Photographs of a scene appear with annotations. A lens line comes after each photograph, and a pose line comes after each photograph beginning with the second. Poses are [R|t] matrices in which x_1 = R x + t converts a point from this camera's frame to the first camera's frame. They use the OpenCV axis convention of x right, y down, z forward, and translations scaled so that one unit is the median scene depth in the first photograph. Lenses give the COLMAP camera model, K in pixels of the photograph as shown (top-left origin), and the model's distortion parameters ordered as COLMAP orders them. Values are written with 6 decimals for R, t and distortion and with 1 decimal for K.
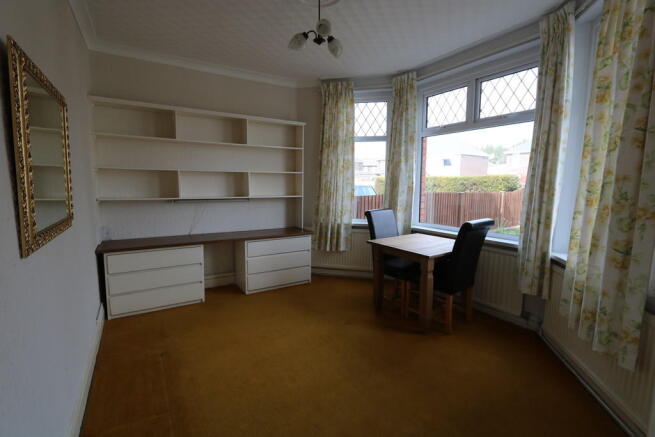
lens RADIAL K [[301.2, 0, 327.5], [0, 301.2, 218.5], [0, 0, 1]] dist [-0.013815, -0.000628]
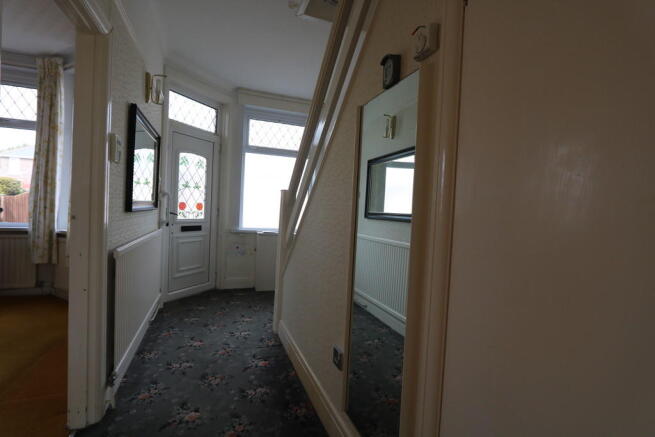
lens RADIAL K [[301.2, 0, 327.5], [0, 301.2, 218.5], [0, 0, 1]] dist [-0.013815, -0.000628]
pose [[0.200282, -0.020814, 0.979517, -0.341814], [0.073389, 0.997284, 0.006185, 0.145630], [-0.976986, 0.070647, 0.201266, -0.496254]]
